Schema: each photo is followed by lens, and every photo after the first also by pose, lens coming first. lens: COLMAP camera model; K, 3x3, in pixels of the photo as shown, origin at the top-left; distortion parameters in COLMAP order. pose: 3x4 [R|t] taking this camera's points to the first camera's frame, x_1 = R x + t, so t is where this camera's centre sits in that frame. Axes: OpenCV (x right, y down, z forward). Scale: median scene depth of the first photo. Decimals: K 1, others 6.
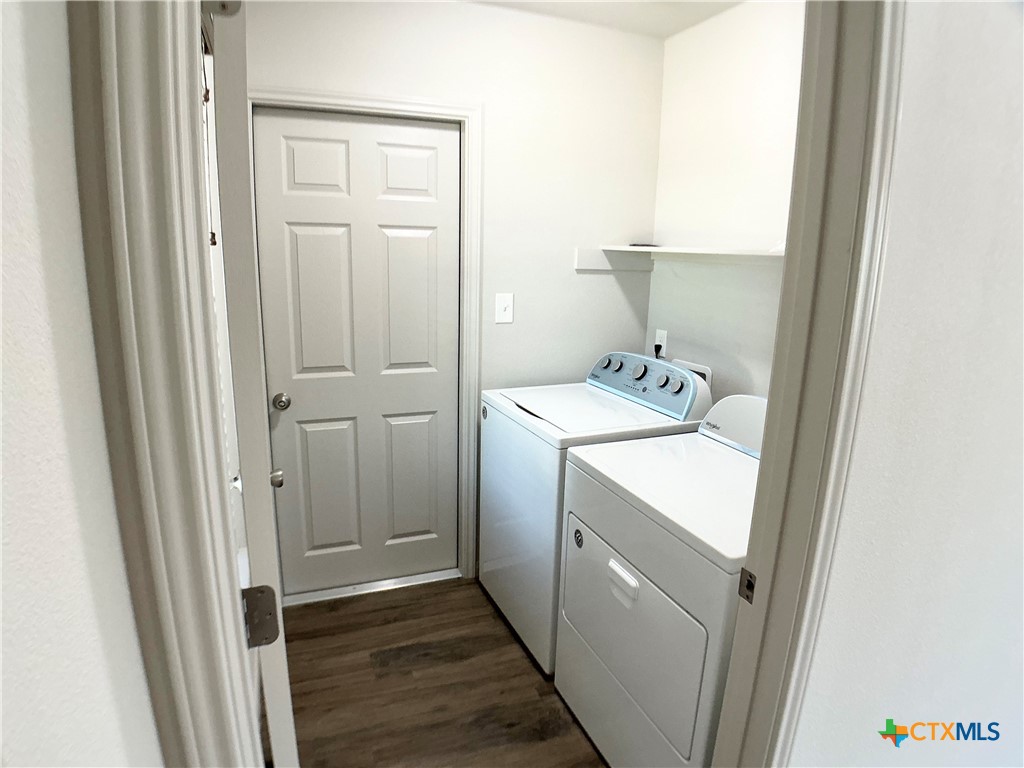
lens RADIAL K [[590.7, 0, 505.1], [0, 590.7, 382.2], [0, 0, 1]] dist [-0.054479, -0.030332]
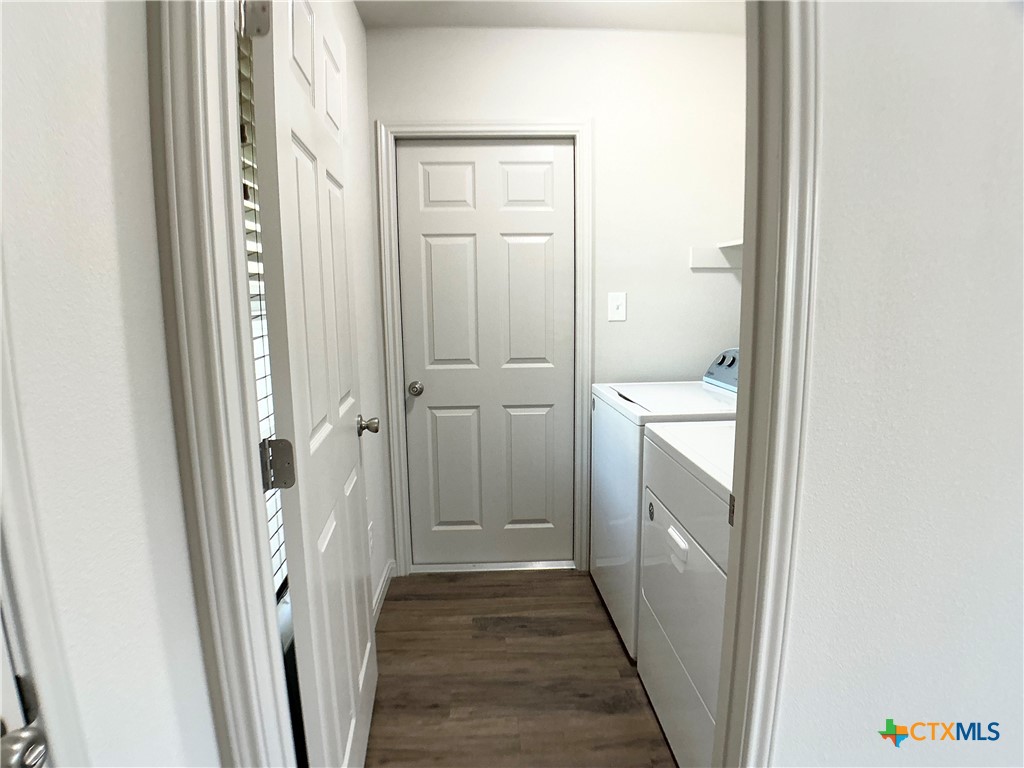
lens RADIAL K [[590.7, 0, 505.1], [0, 590.7, 382.2], [0, 0, 1]] dist [-0.054479, -0.030332]
pose [[0.945043, 0.011972, -0.326726, 0.167335], [-0.036312, 0.996990, -0.068502, 0.094884], [0.324922, 0.076601, 0.942633, -0.042833]]
